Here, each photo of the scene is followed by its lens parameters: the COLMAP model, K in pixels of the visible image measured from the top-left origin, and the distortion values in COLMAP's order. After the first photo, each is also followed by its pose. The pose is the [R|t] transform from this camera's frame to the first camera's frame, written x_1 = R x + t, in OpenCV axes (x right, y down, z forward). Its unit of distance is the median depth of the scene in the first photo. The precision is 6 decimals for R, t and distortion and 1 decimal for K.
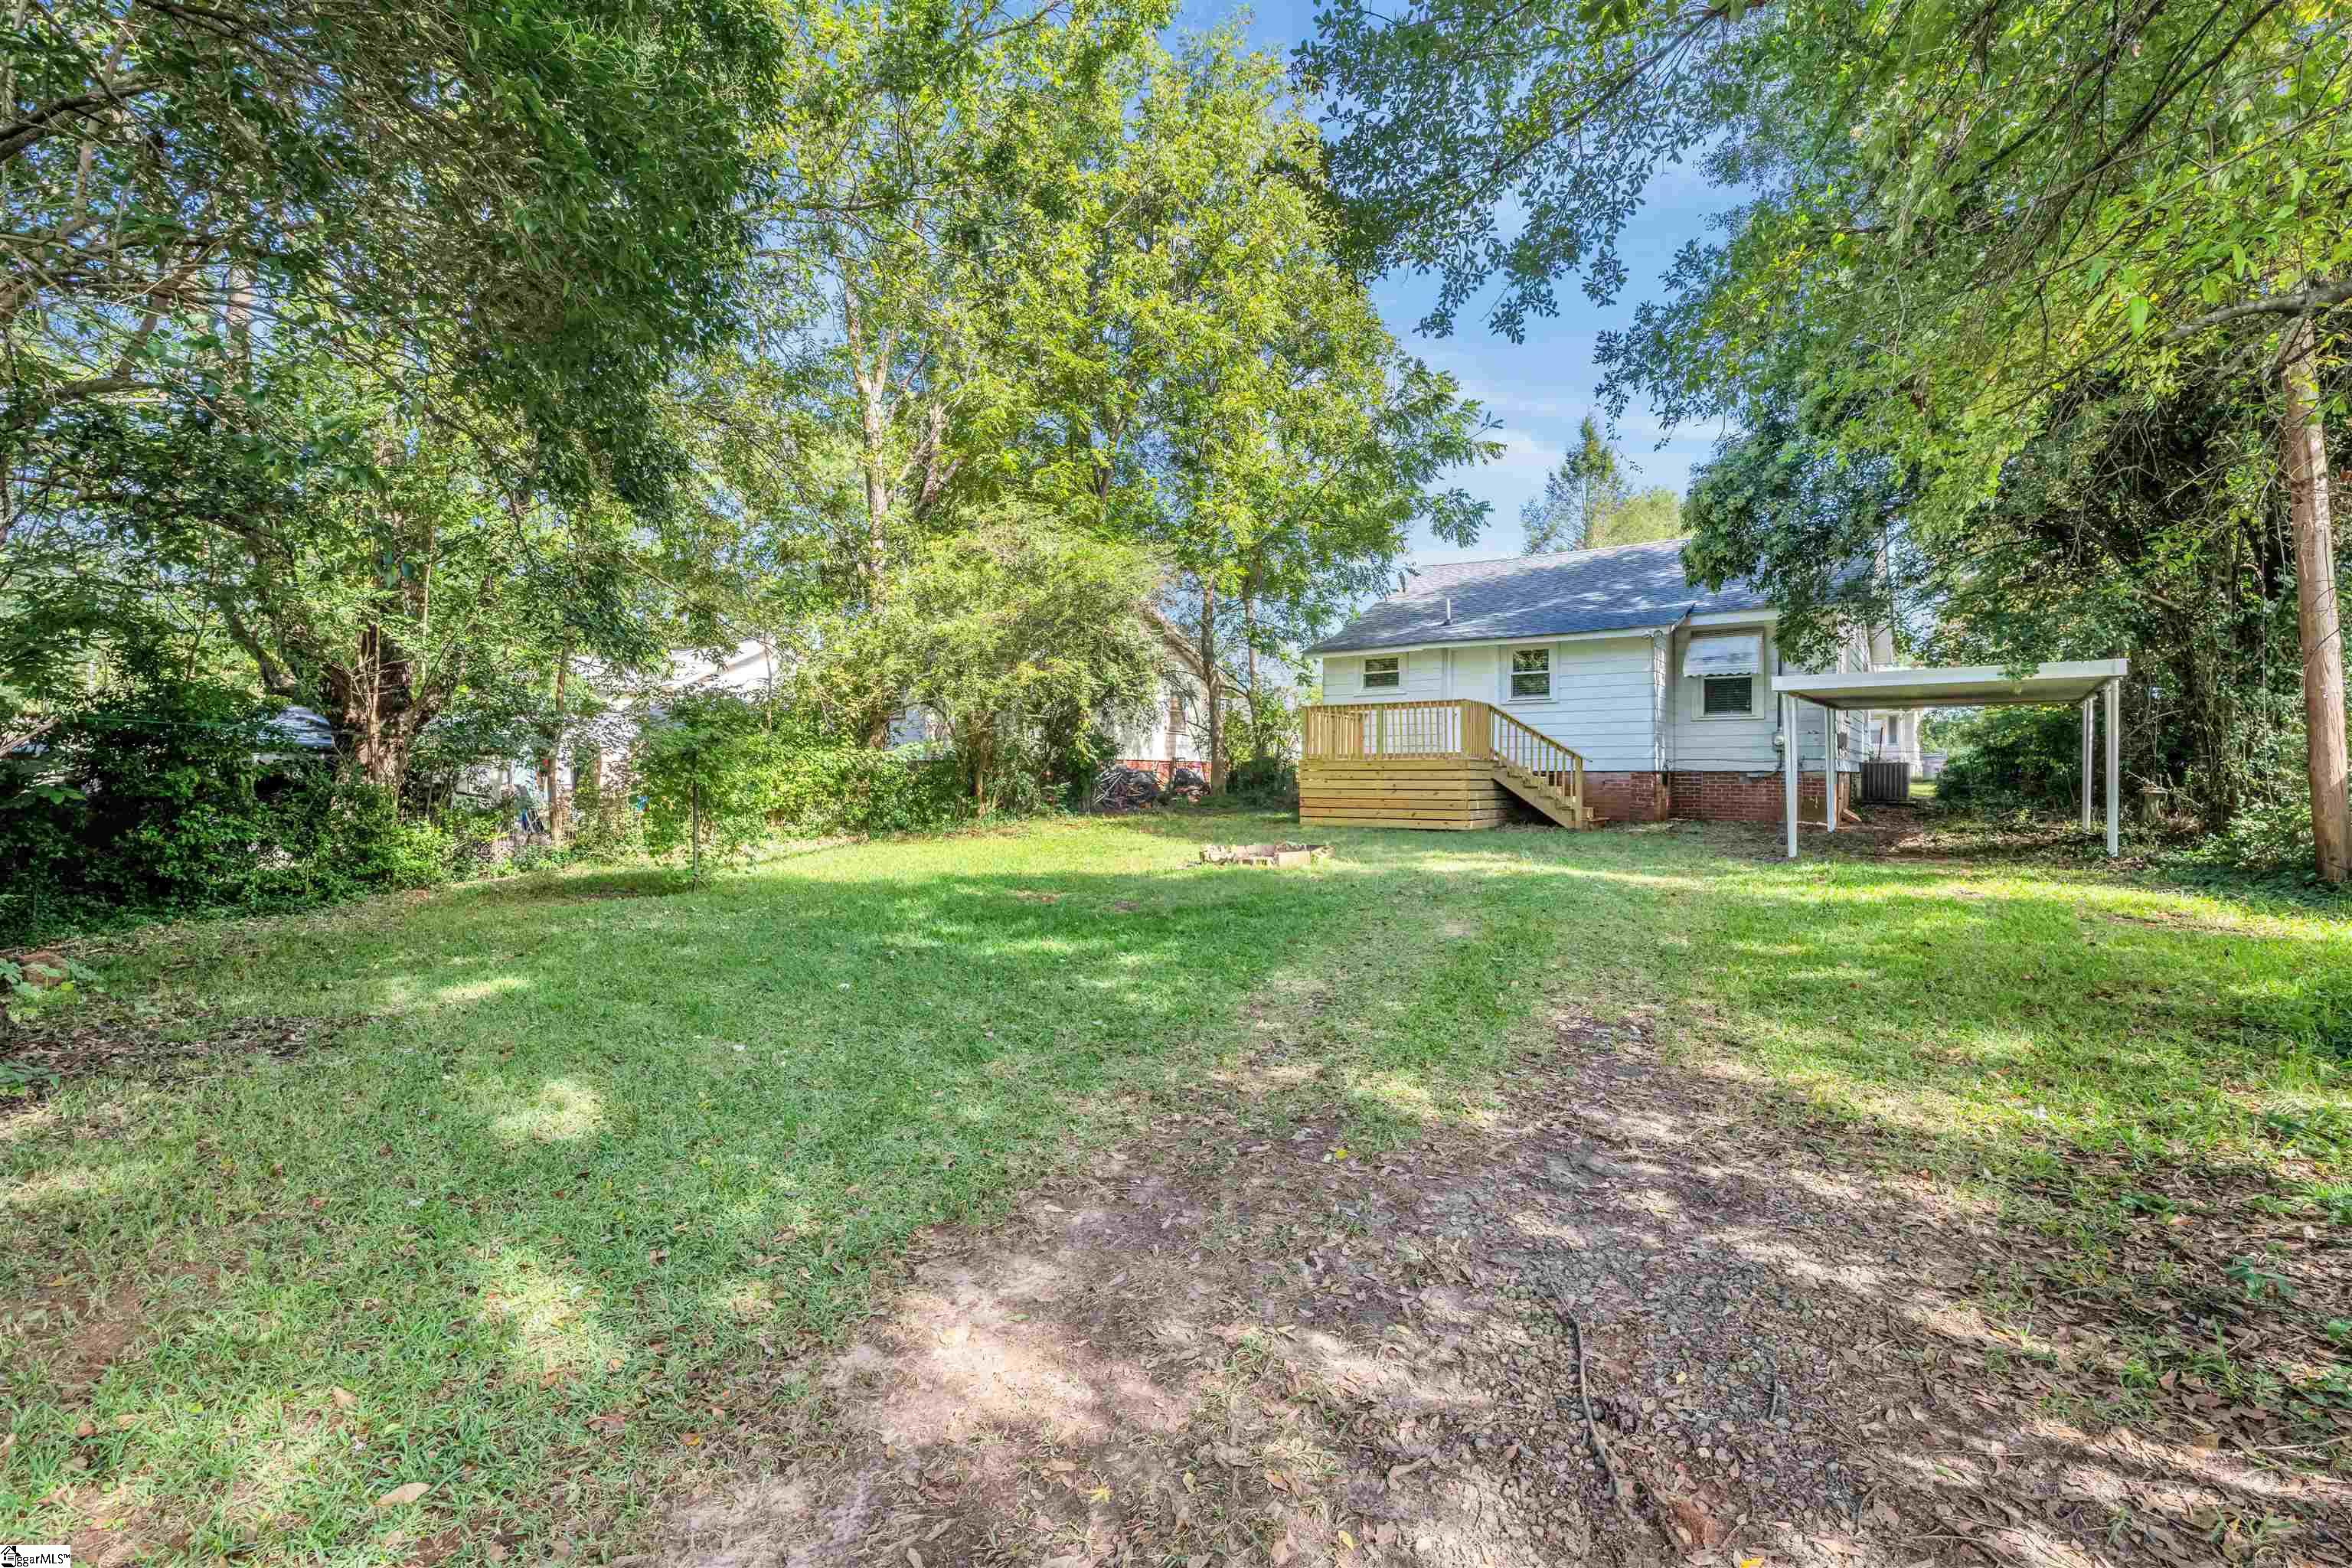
lens RADIAL K [[1037.7, 0, 1178.4], [0, 1037.7, 766.3], [0, 0, 1]] dist [0.001728, 0.000680]
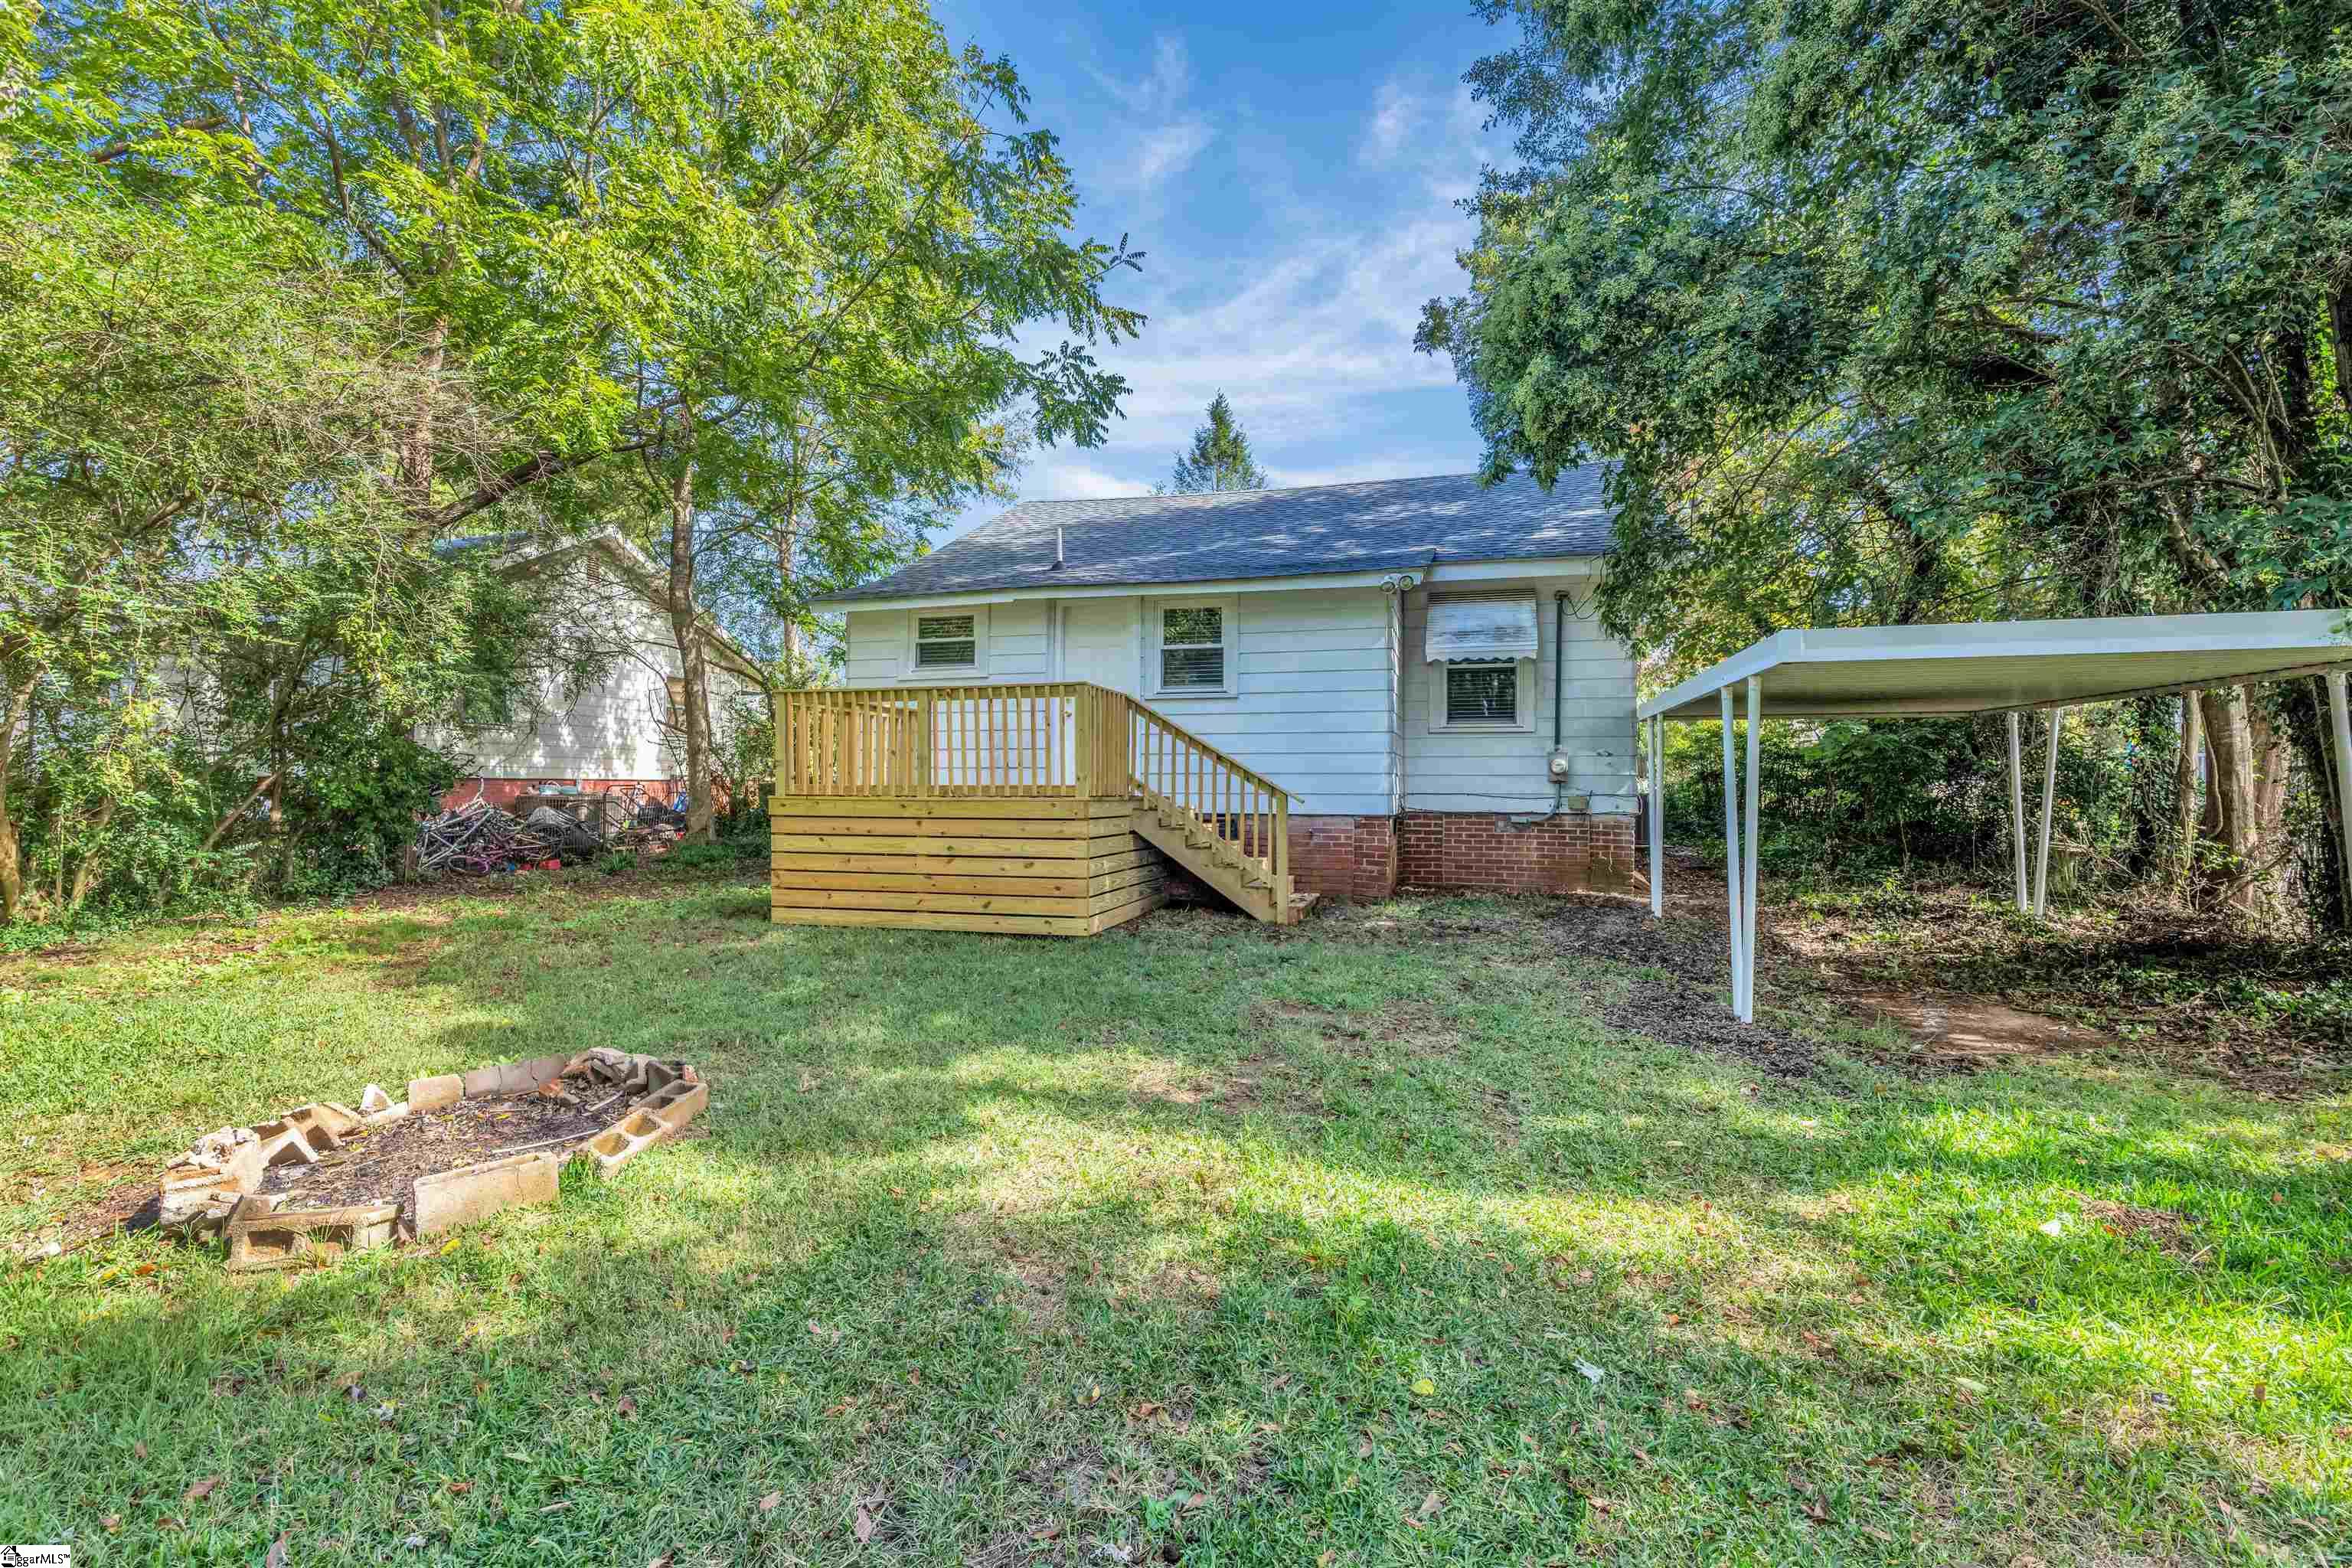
lens RADIAL K [[1037.7, 0, 1188.5], [0, 1037.7, 777.0], [0, 0, 1]] dist [0.001728, 0.000680]
pose [[0.933267, 0.003438, 0.359167, 0.126948], [-0.003313, 0.999994, -0.000963, -0.015598], [-0.359168, -0.000291, 0.933273, 0.455742]]
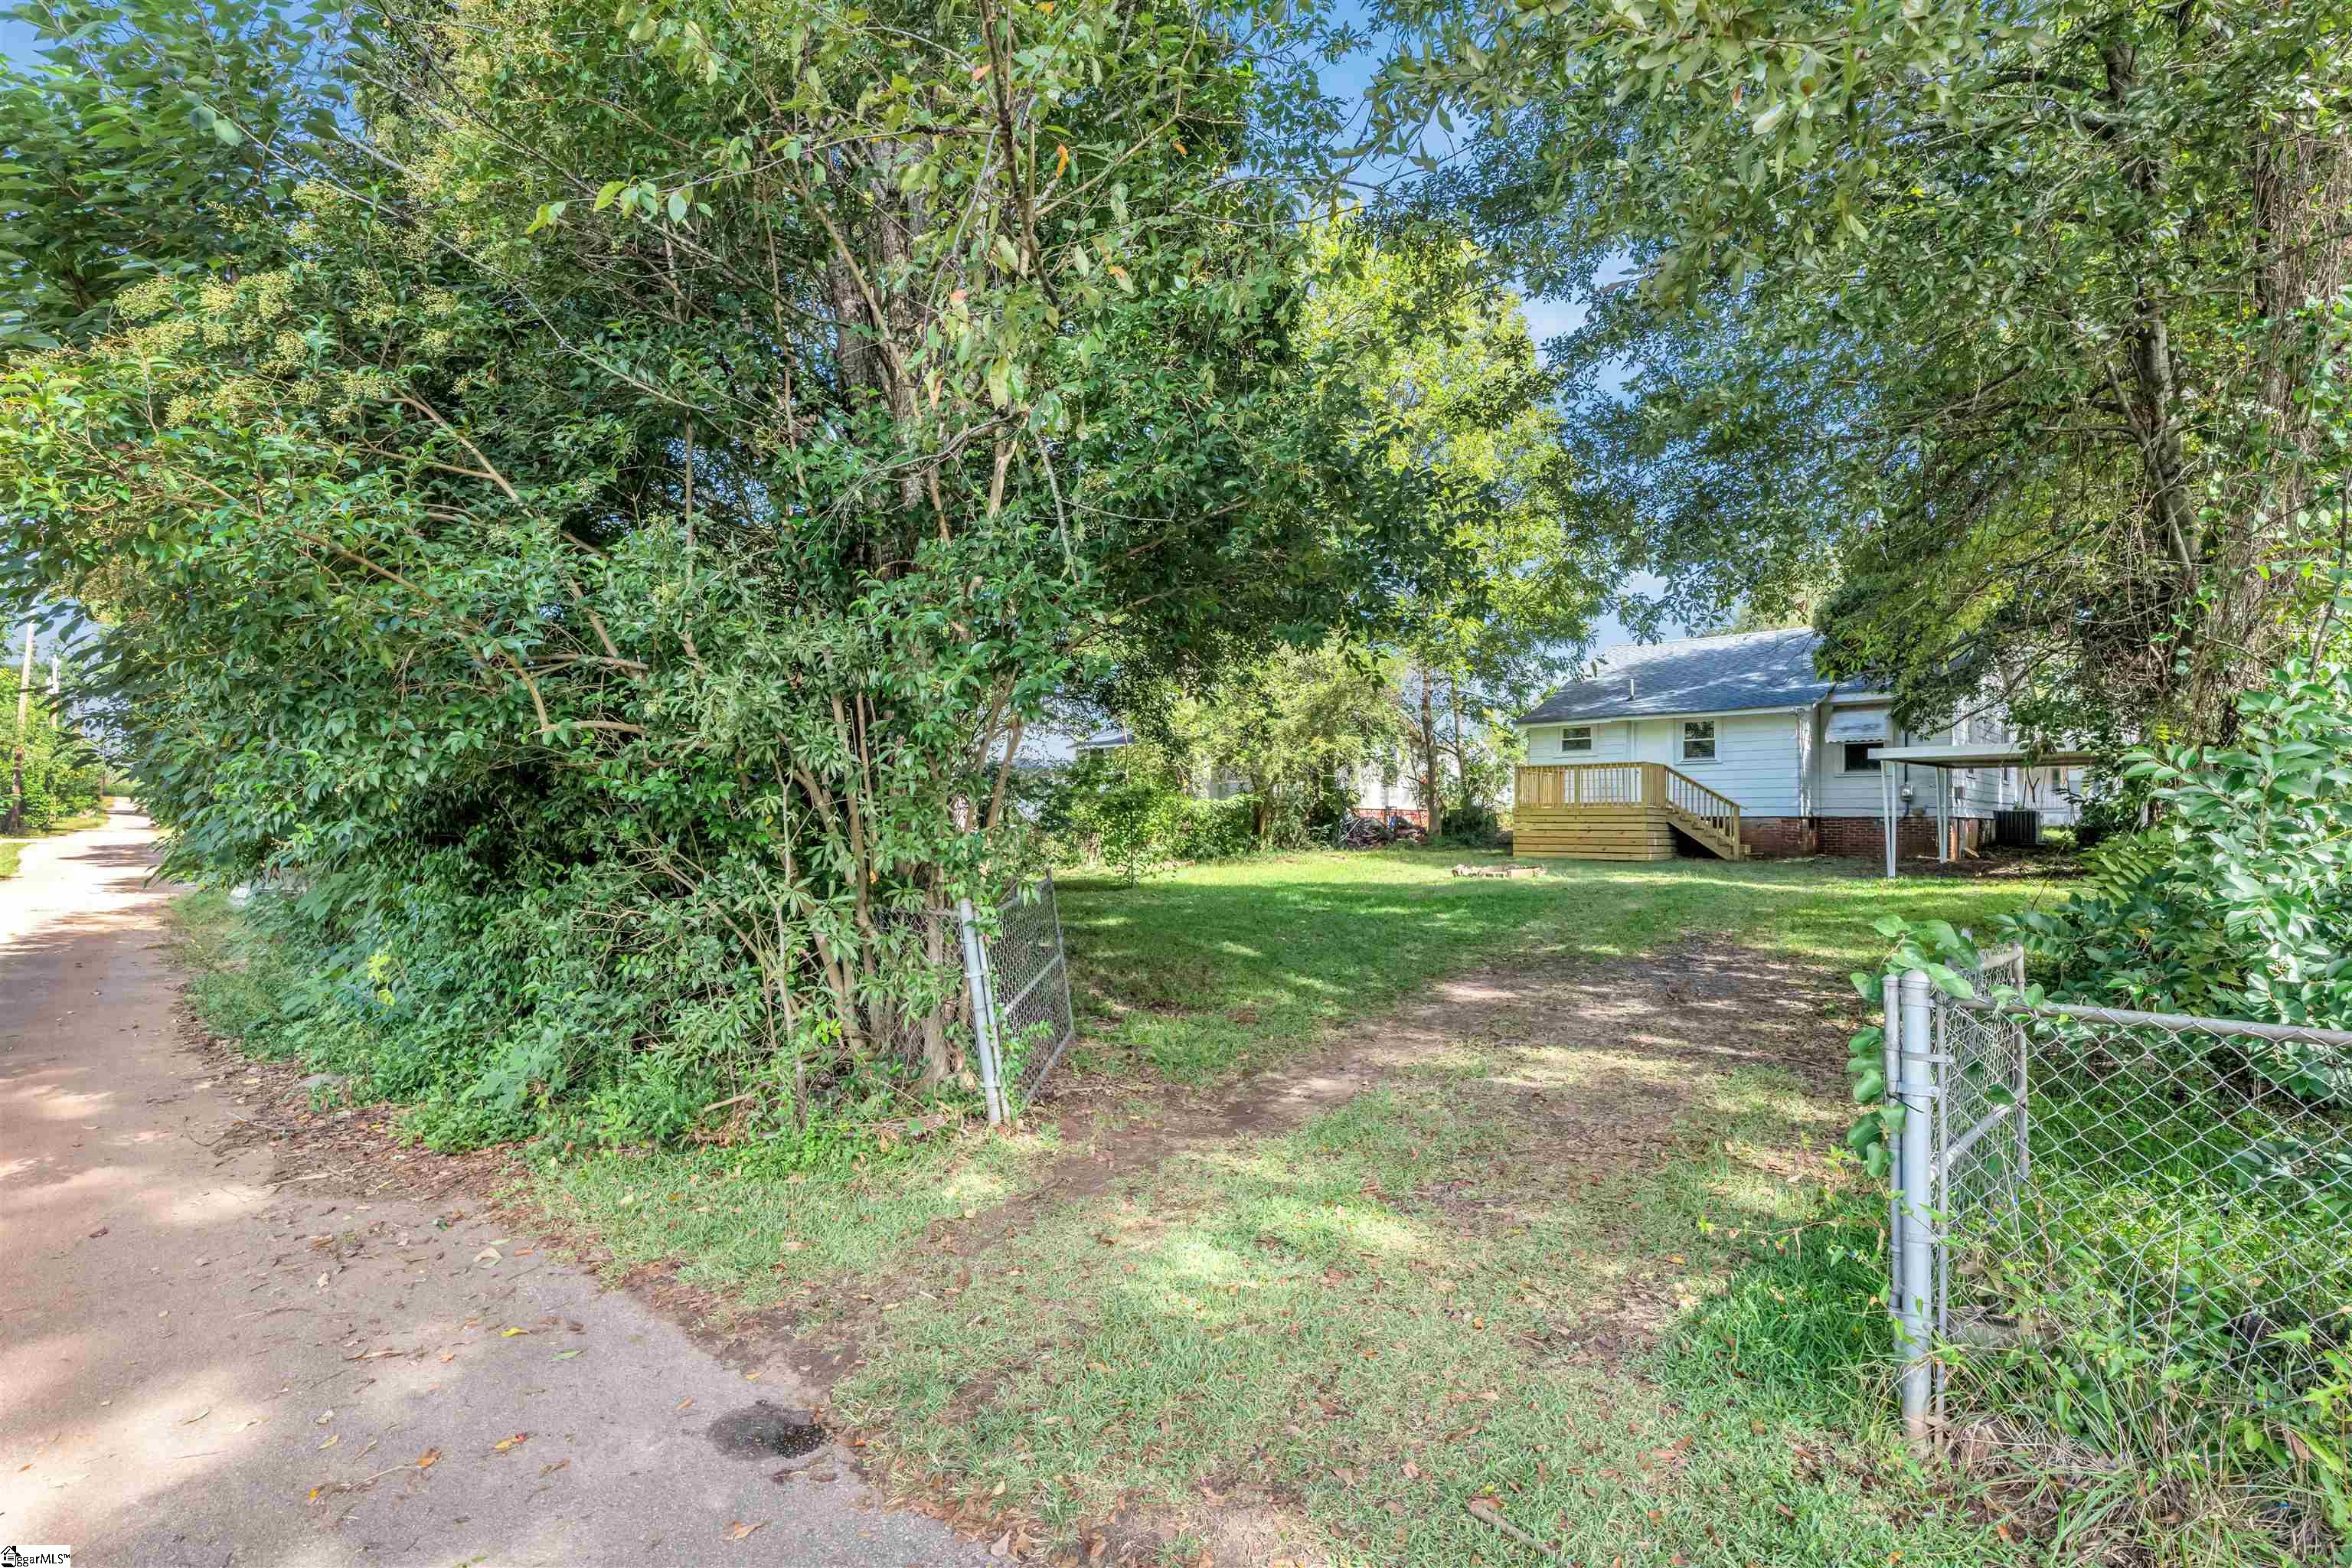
lens RADIAL K [[1037.7, 0, 1197.4], [0, 1037.7, 808.2], [0, 0, 1]] dist [0.001728, 0.000680]
pose [[0.989625, 0.001804, -0.143660, -0.090061], [-0.002875, 0.999970, -0.007252, 0.005341], [0.143642, 0.007590, 0.989601, -0.359591]]
